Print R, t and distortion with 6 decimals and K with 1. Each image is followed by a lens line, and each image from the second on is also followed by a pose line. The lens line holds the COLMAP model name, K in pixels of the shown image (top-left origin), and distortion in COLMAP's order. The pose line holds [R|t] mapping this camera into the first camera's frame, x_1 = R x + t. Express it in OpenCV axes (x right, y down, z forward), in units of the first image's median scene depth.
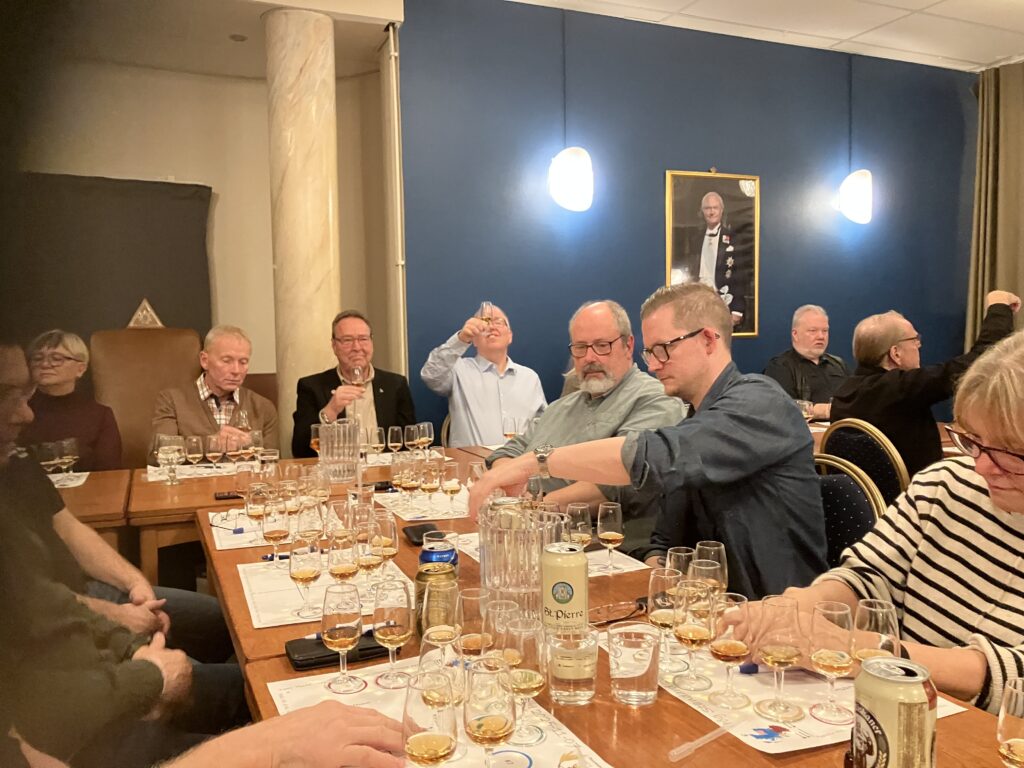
lens RADIAL K [[829.4, 0, 494.9], [0, 829.4, 368.5], [0, 0, 1]] dist [0.016533, -0.012062]
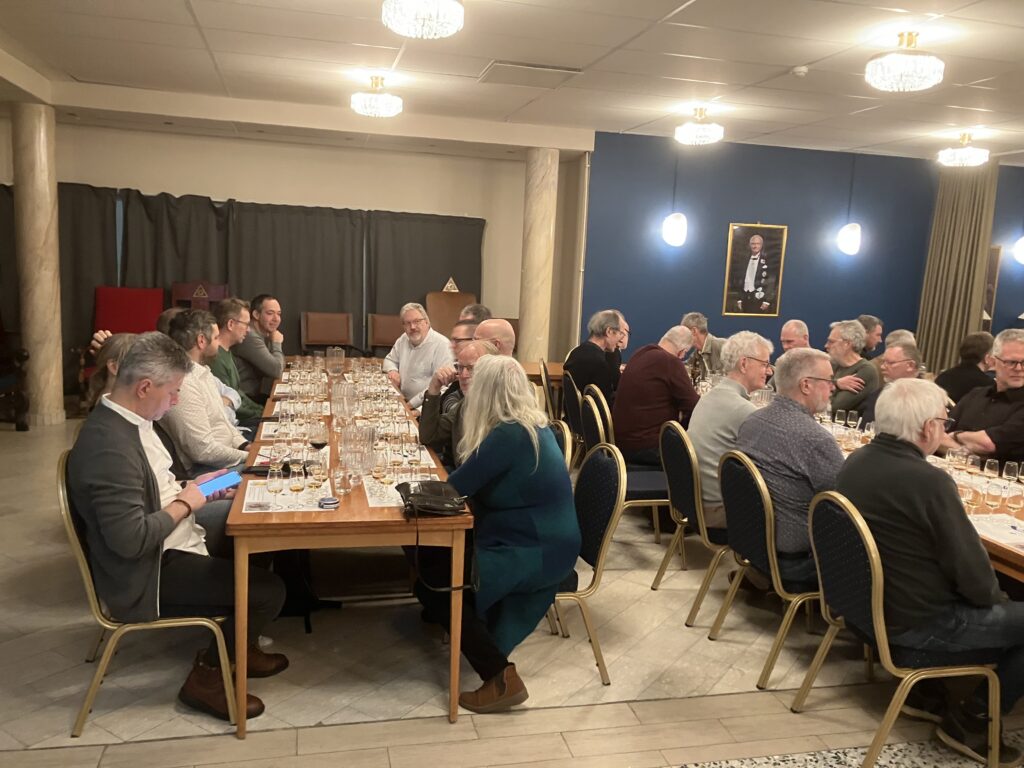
lens RADIAL K [[829.4, 0, 494.9], [0, 829.4, 368.5], [0, 0, 1]] dist [0.016533, -0.012062]
pose [[0.982664, 0.082512, -0.166019, 0.026921], [-0.068017, 0.993508, 0.091188, -0.050657], [0.172465, -0.078315, 0.981897, -0.884037]]
